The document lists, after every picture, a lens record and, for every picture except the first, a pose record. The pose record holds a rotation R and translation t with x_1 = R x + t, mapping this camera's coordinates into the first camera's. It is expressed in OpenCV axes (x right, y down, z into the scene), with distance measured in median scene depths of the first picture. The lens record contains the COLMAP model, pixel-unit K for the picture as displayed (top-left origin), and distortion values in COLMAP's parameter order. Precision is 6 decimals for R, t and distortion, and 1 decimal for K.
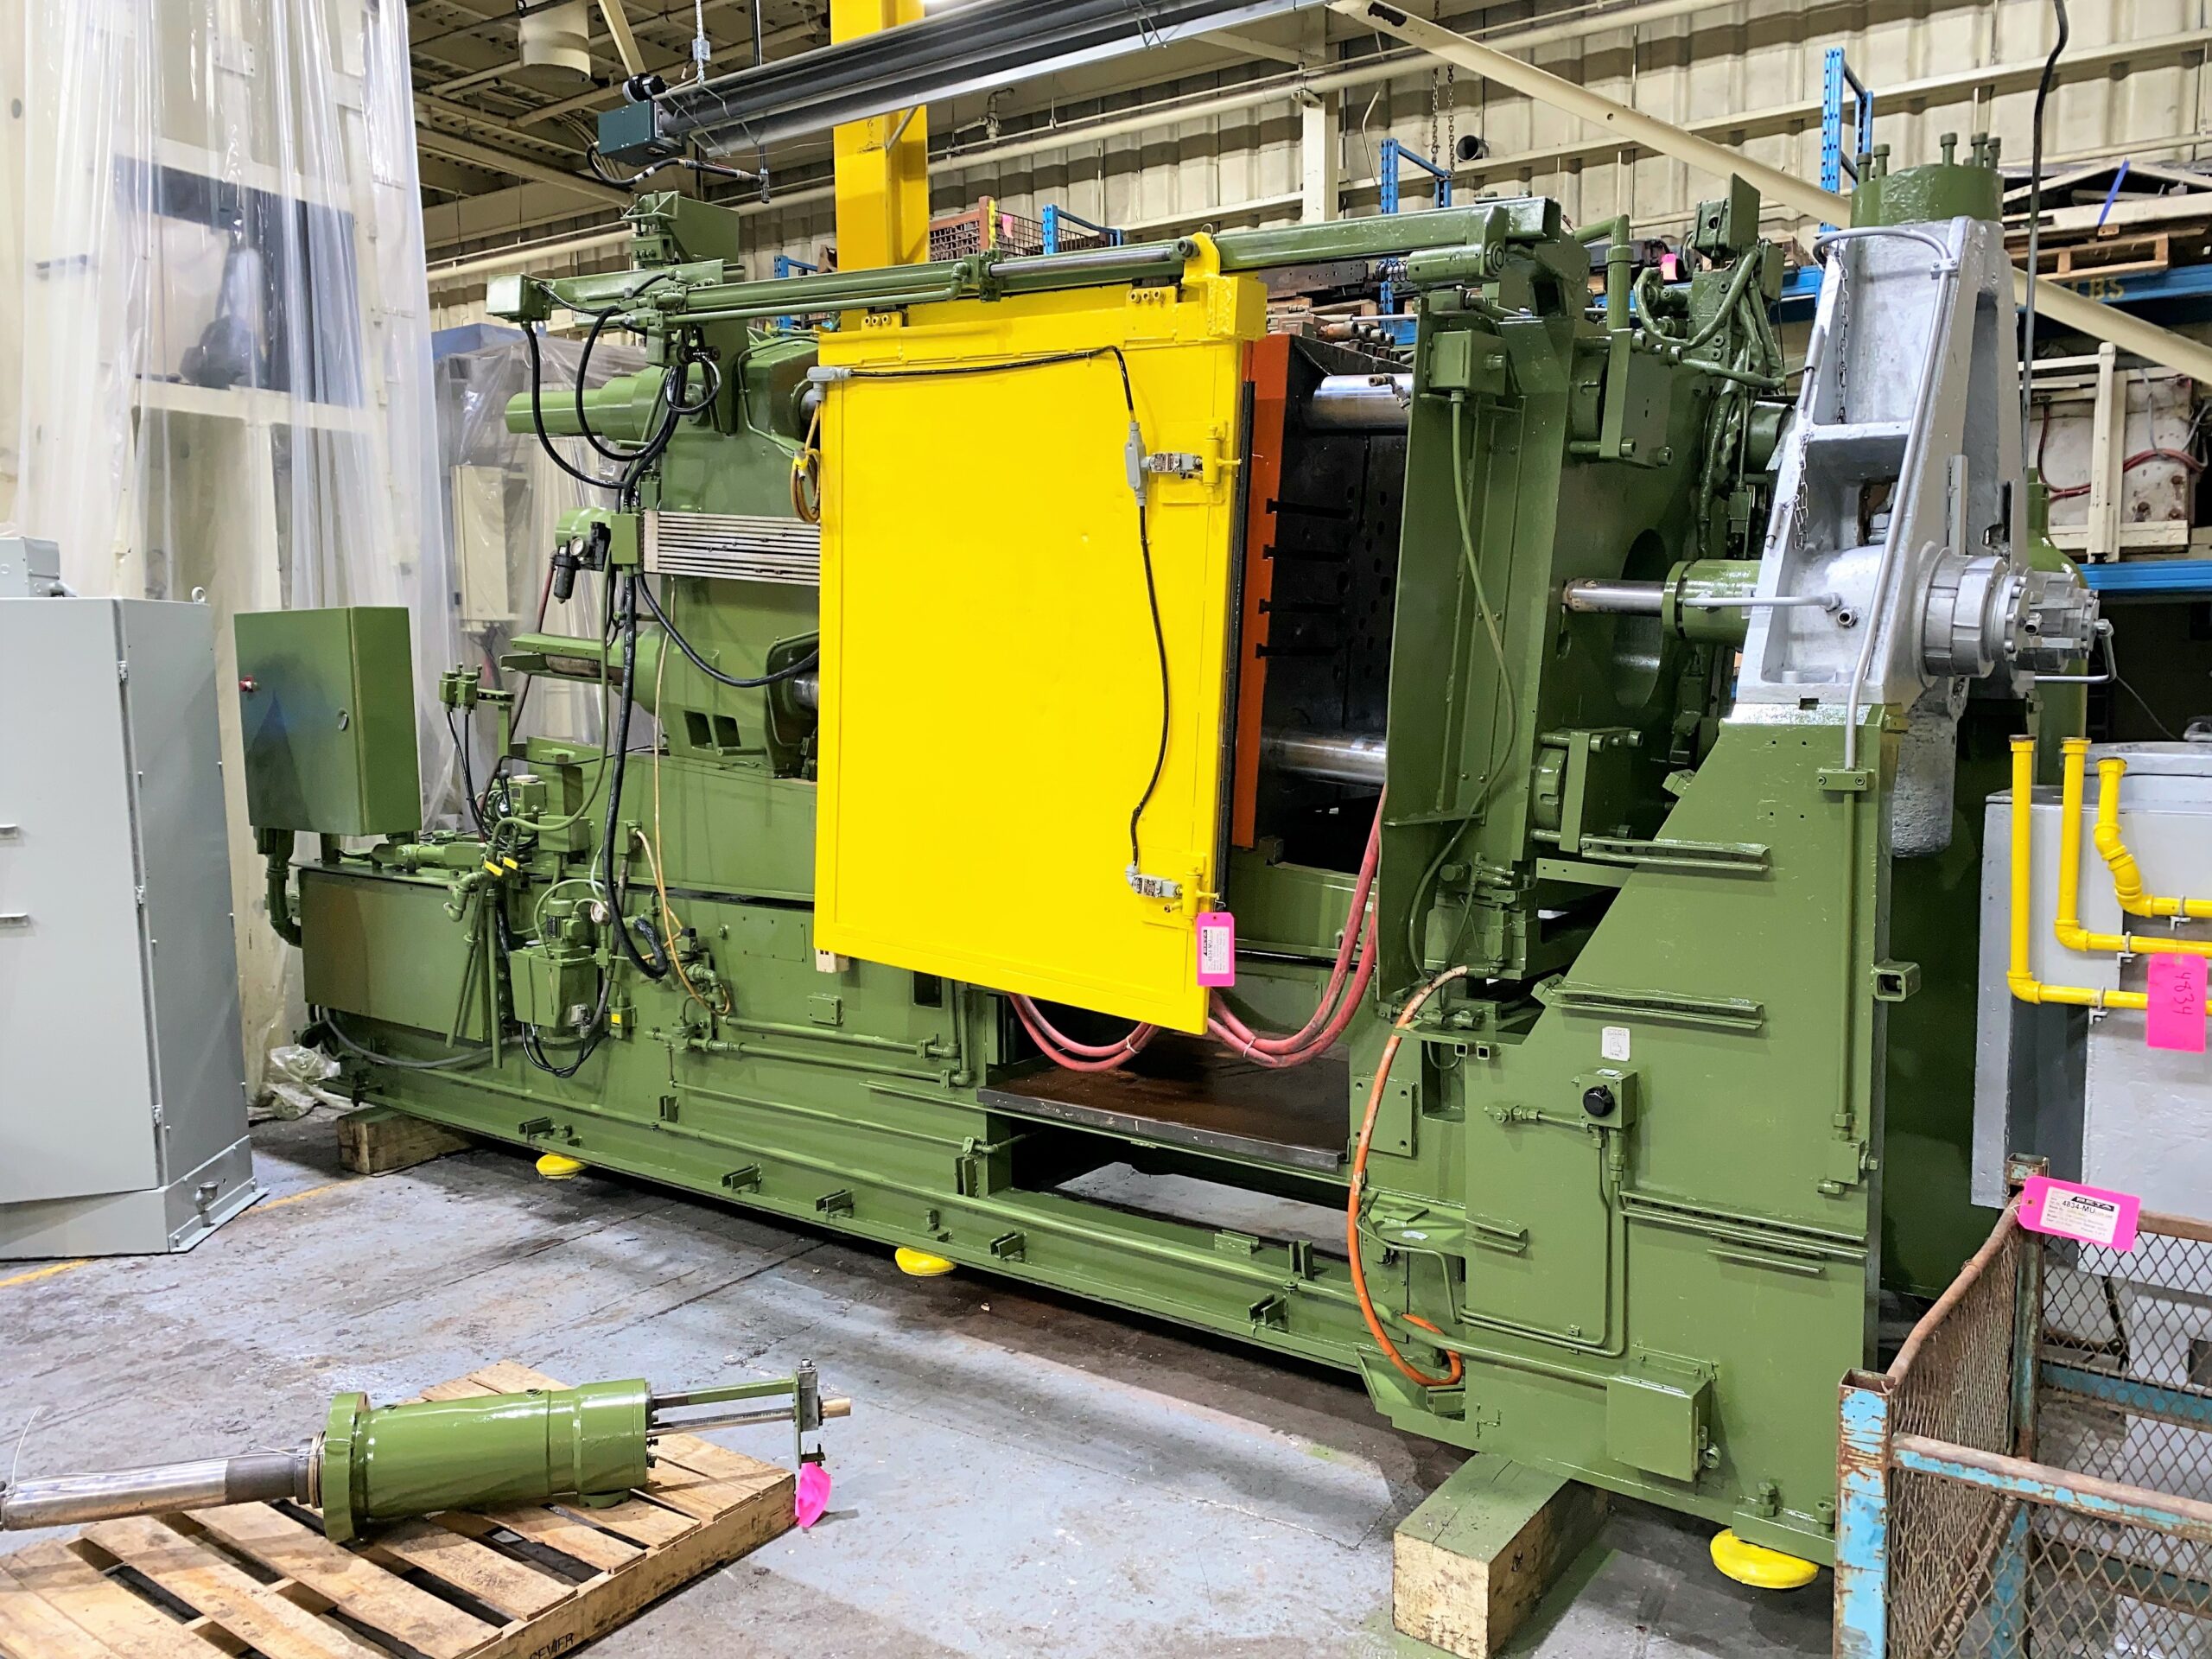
lens RADIAL K [[1692.0, 0, 1108.2], [0, 1692.0, 841.1], [0, 0, 1]] dist [0.010940, -0.004290]
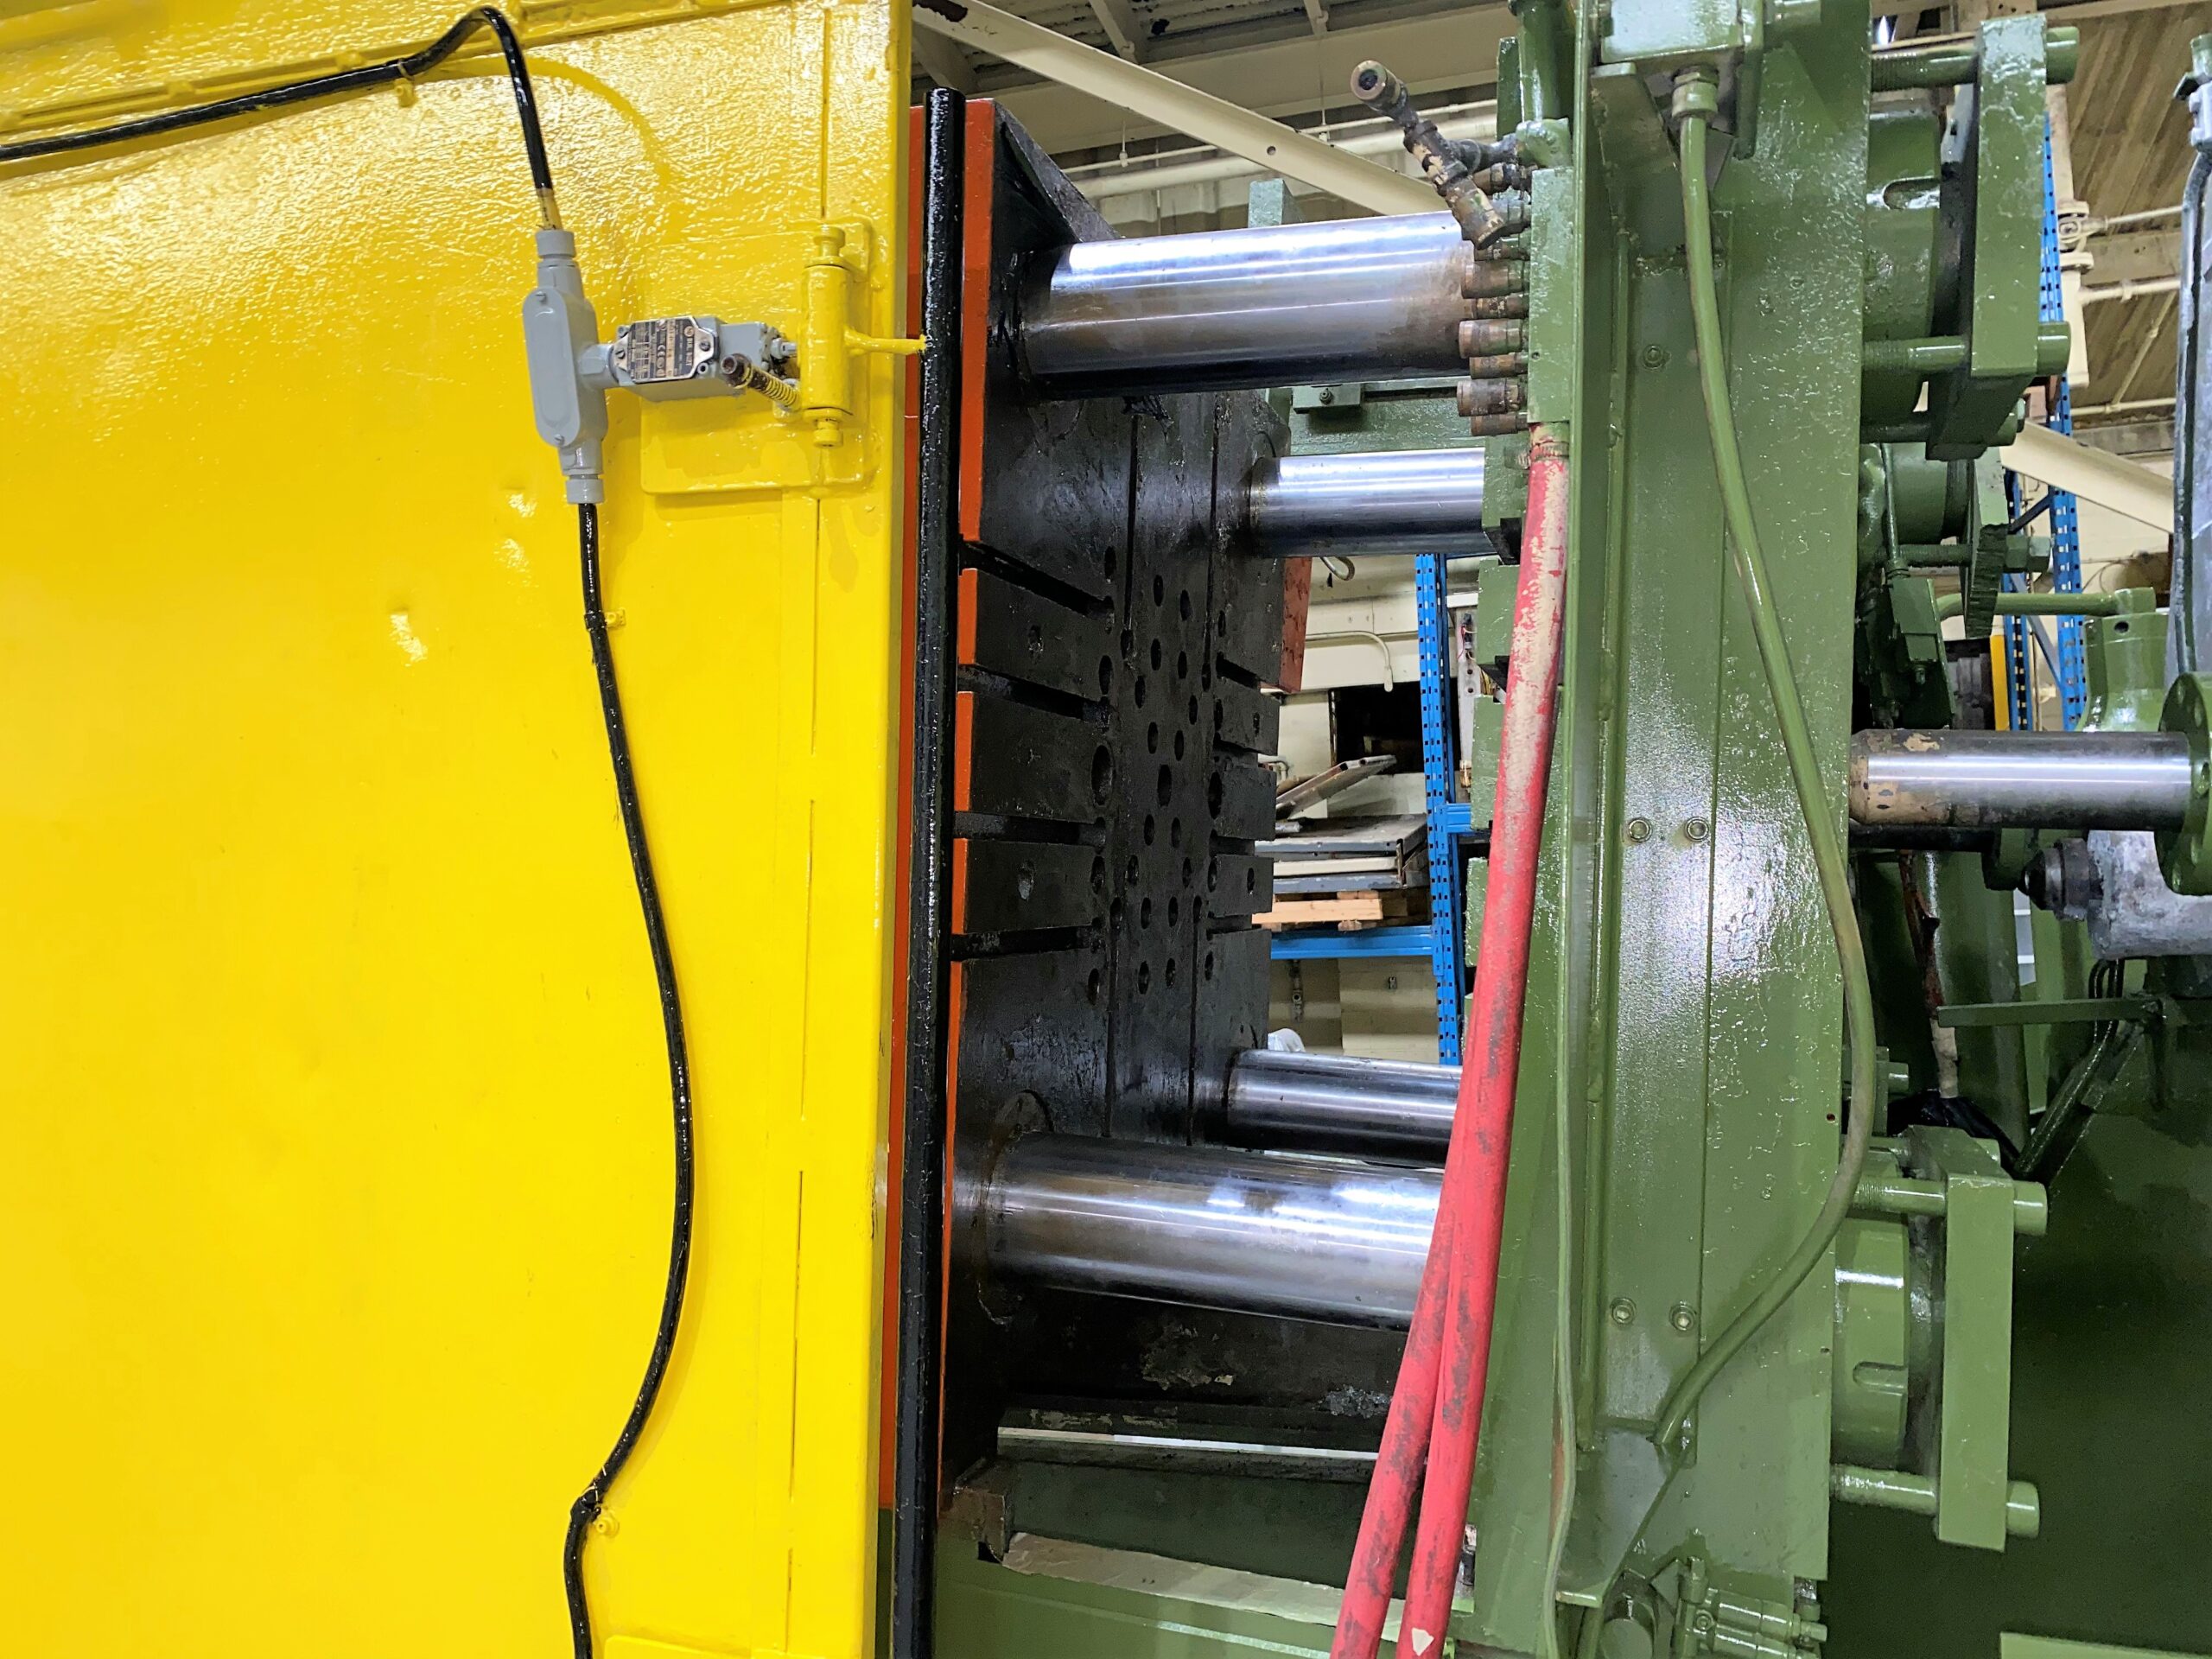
lens RADIAL K [[1719.9, 0, 1096.4], [0, 1719.9, 828.3], [0, 0, 1]] dist [0.095088, -0.153150]
pose [[0.953504, -0.013477, 0.301080, 0.012337], [0.059895, 0.987546, -0.145481, -0.087785], [-0.295370, 0.156750, 0.942436, 0.687134]]
